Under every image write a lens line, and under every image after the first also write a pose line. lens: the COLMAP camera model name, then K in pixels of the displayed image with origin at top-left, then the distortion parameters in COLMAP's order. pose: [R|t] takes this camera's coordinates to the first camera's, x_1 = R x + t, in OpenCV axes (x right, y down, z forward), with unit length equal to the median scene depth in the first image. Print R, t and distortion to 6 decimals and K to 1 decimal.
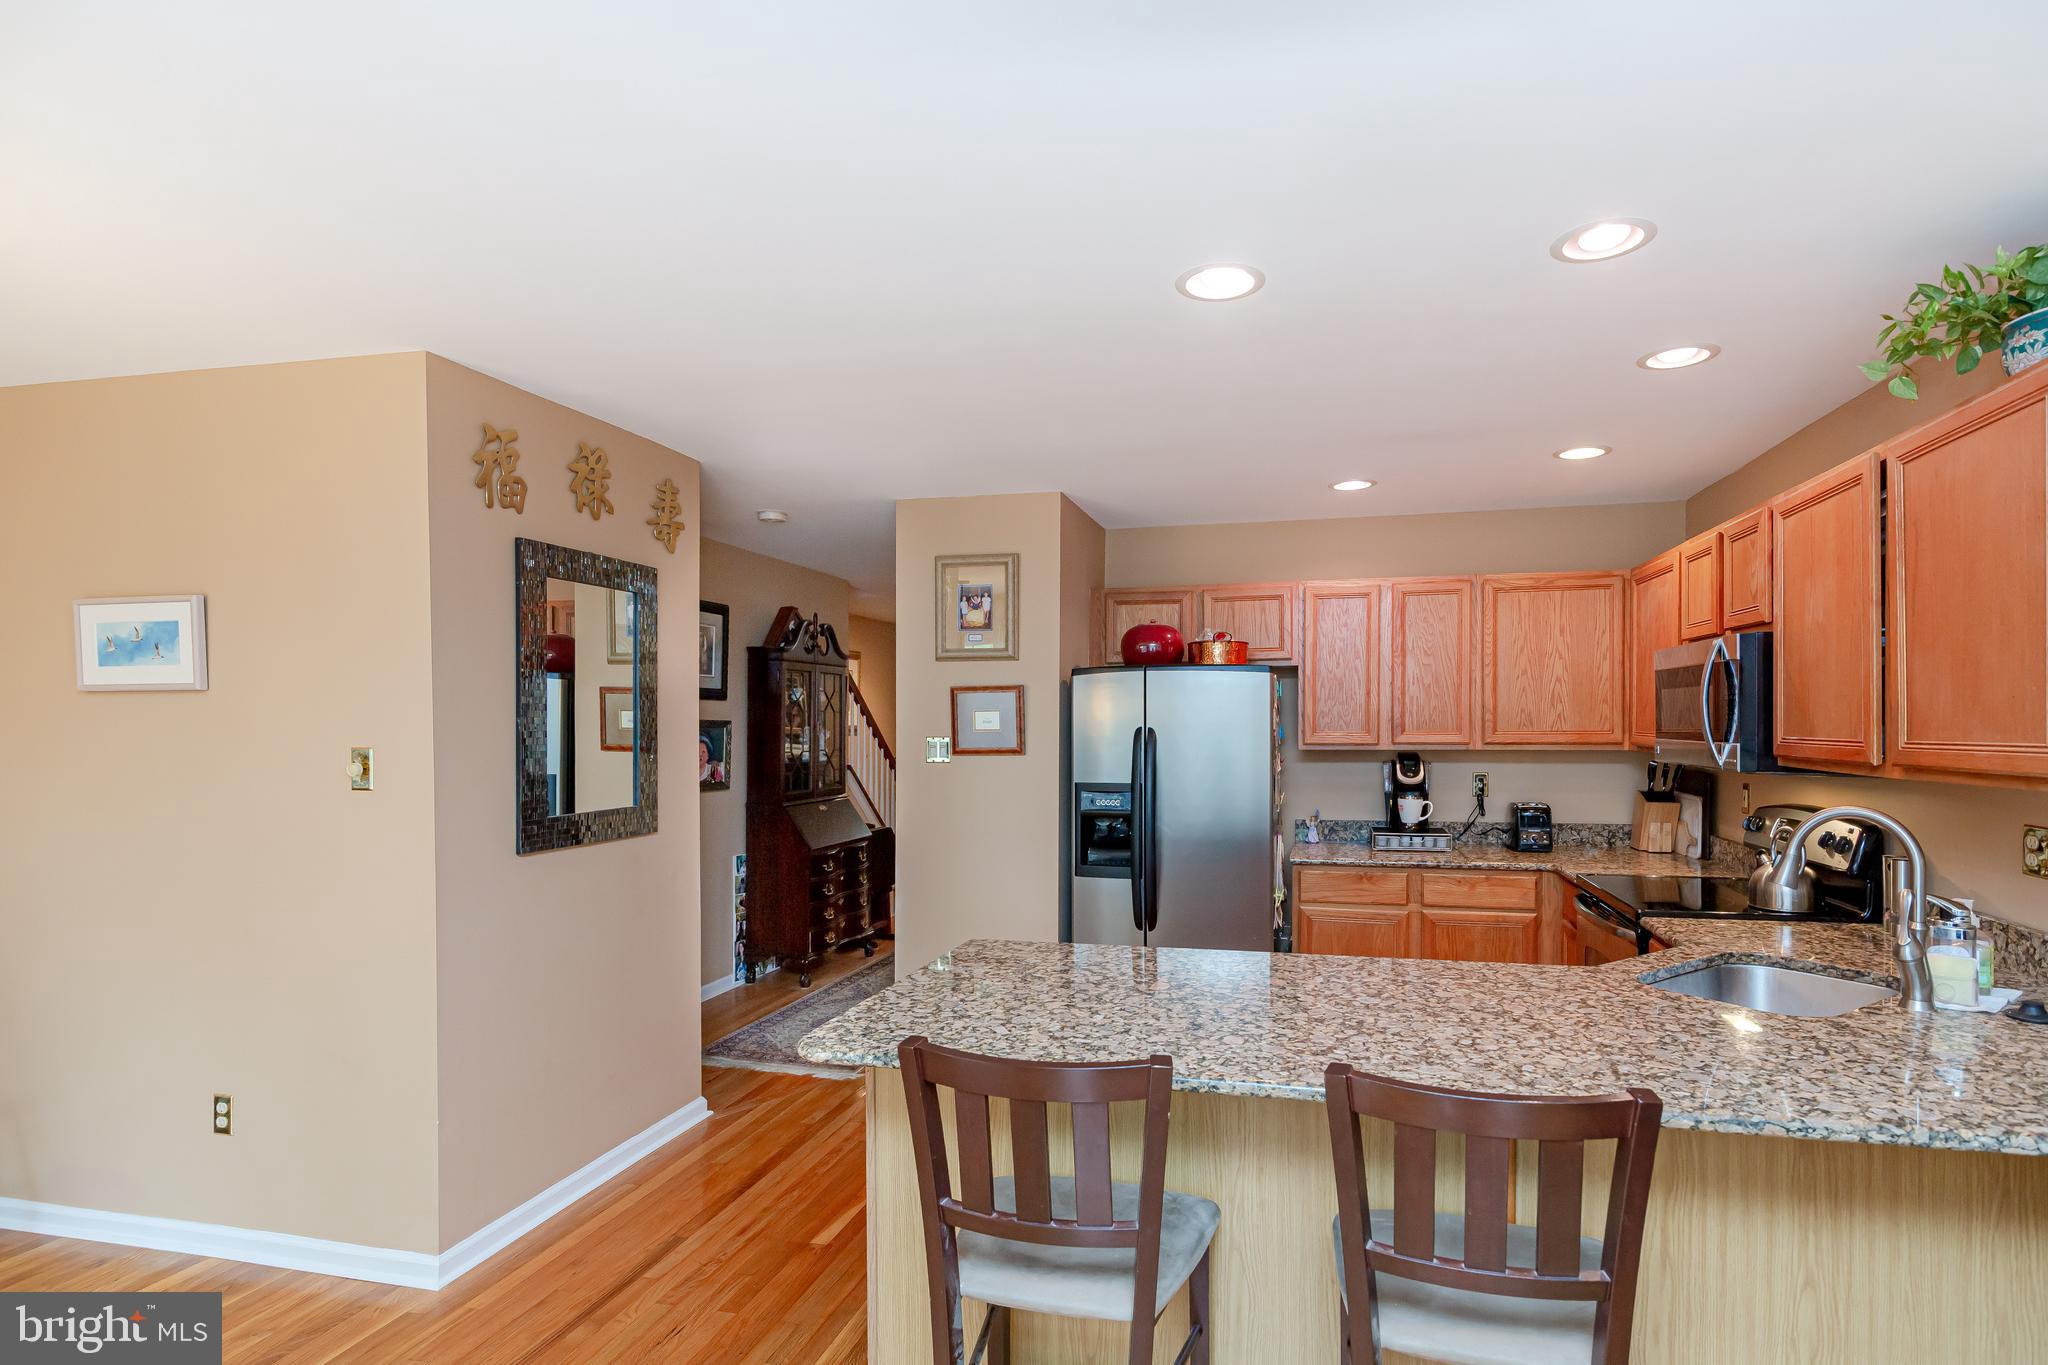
lens RADIAL K [[1003.0, 0, 1108.6], [0, 1003.0, 730.9], [0, 0, 1]] dist [0.000133, 0.000243]
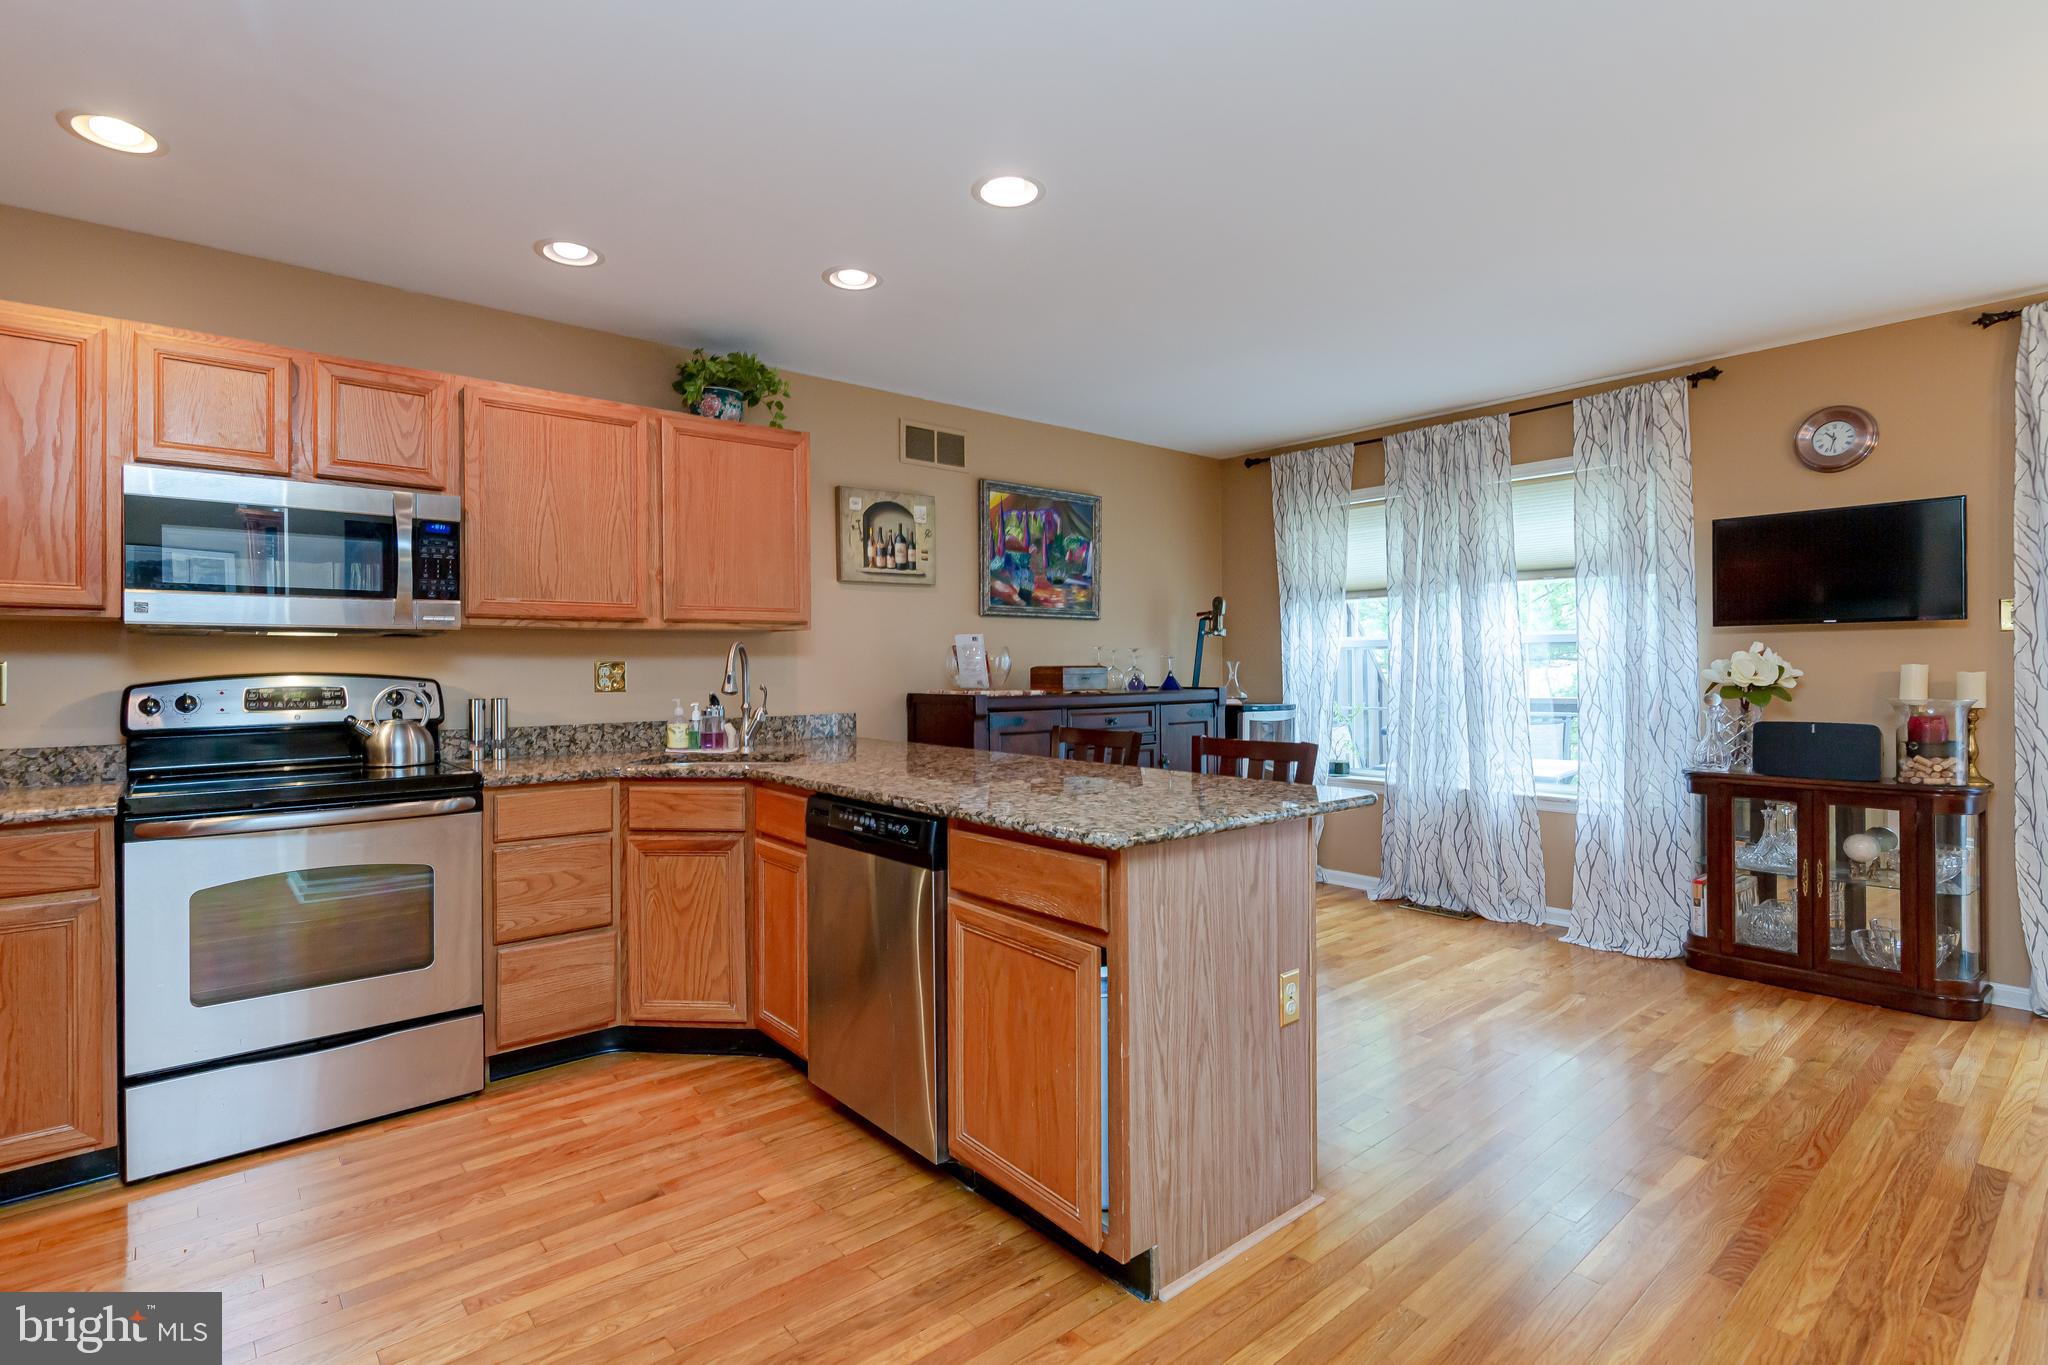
lens RADIAL K [[996.9, 0, 969.1], [0, 996.9, 669.6], [0, 0, 1]] dist [0.002363, -0.000358]
pose [[-0.781979, 0.009994, 0.623225, -0.297073], [0.015892, 0.999866, 0.003906, 0.059204], [-0.623103, 0.012959, -0.782033, 1.009384]]
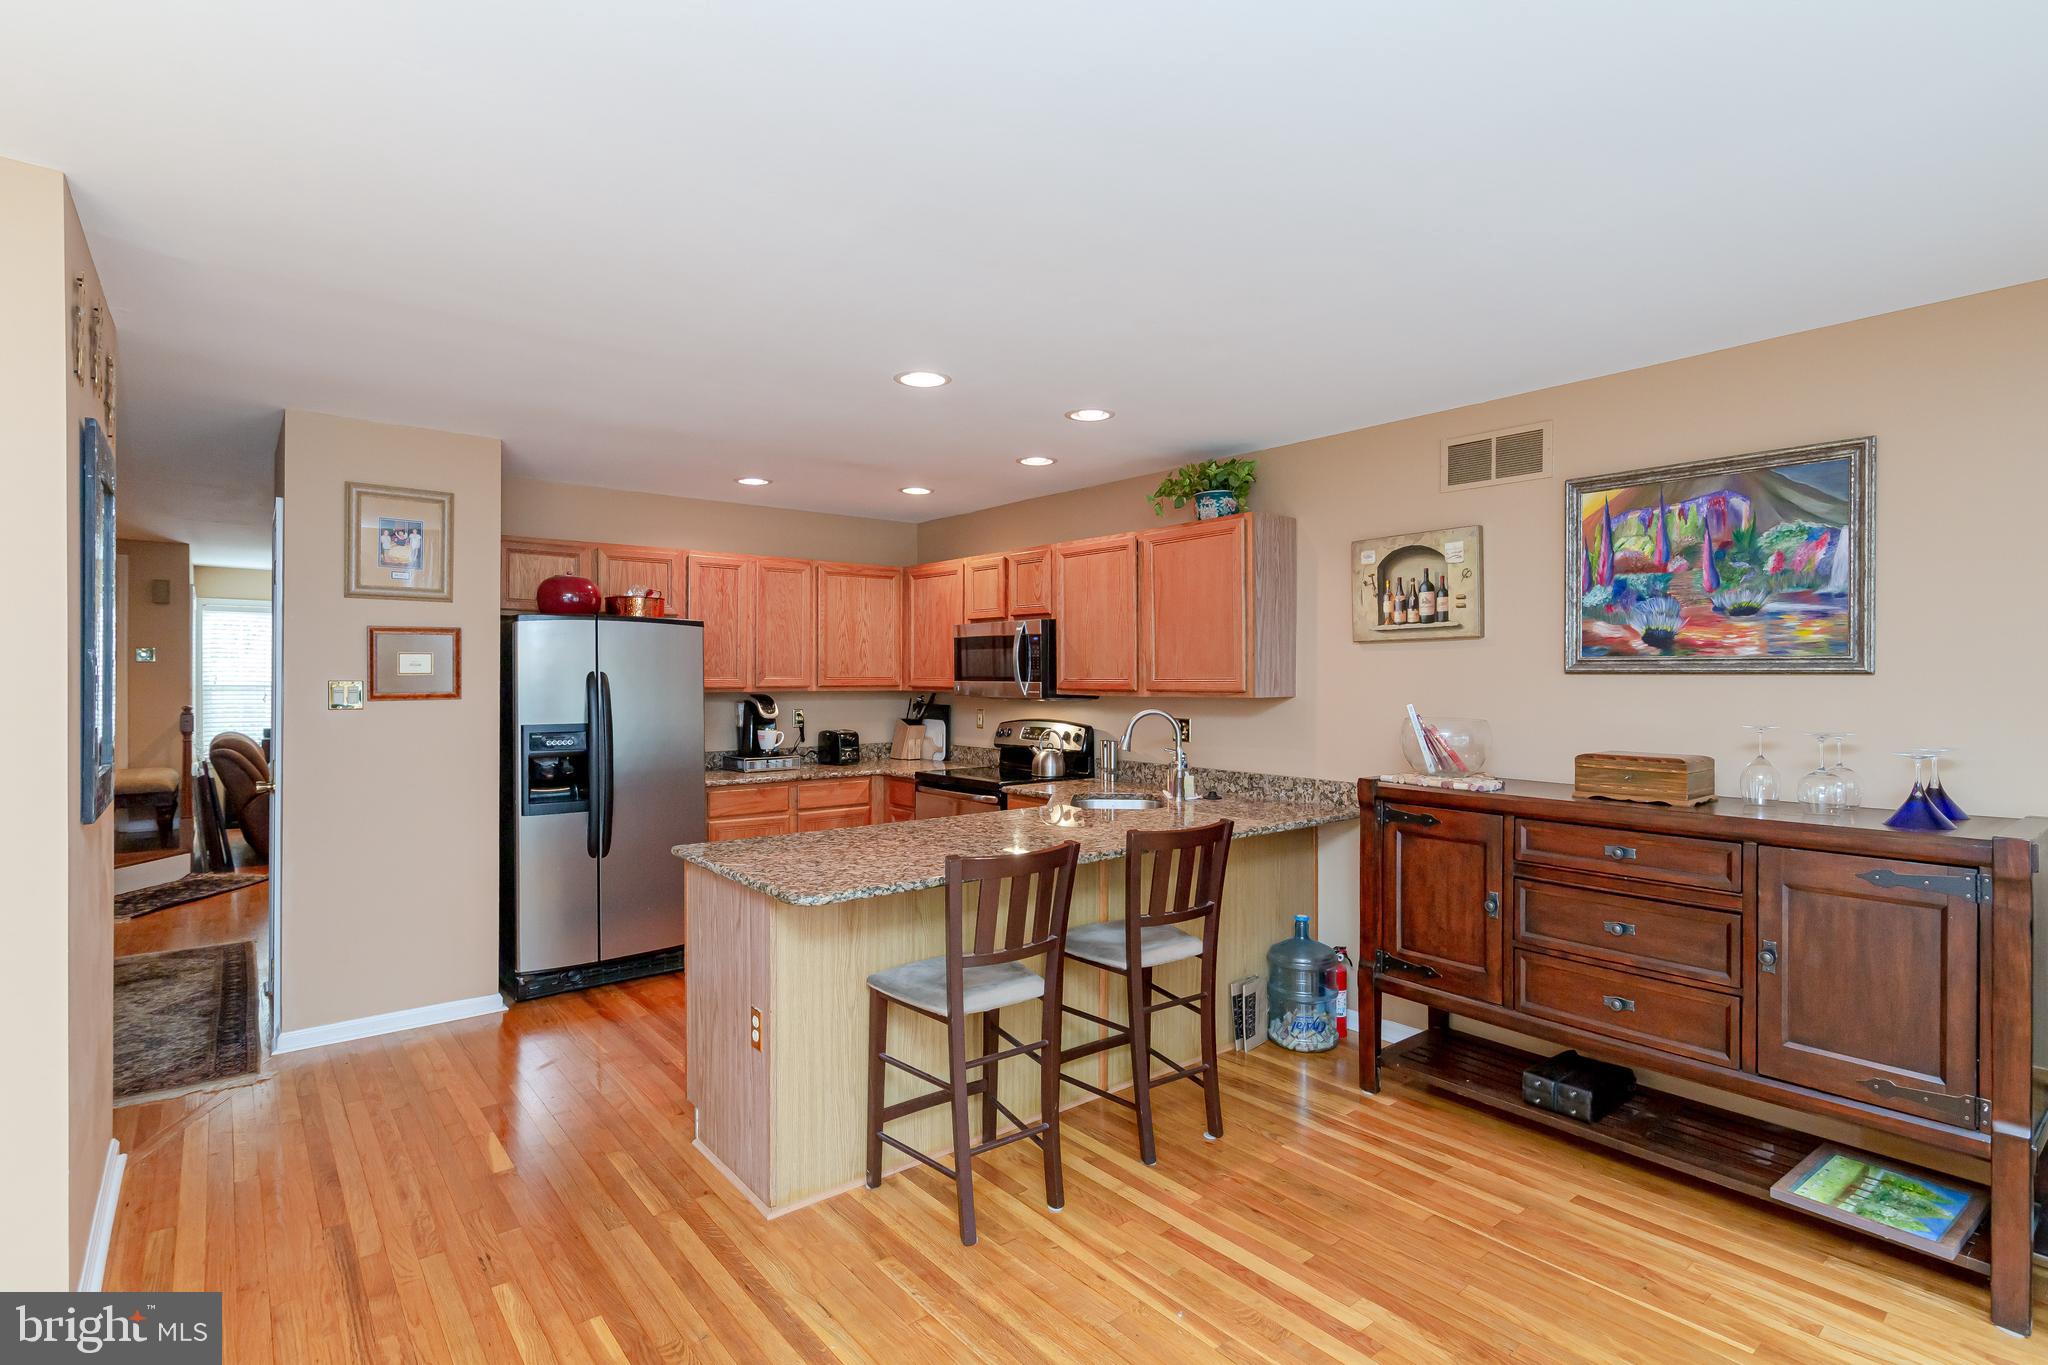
lens RADIAL K [[966.4, 0, 1024.0], [0, 966.4, 682.5], [0, 0, 1]] dist [-0.000125, -0.000082]
pose [[0.622650, -0.000334, 0.782501, -0.485203], [0.002549, 0.999995, -0.001602, 0.010514], [-0.782496, 0.002992, 0.622648, -0.020493]]
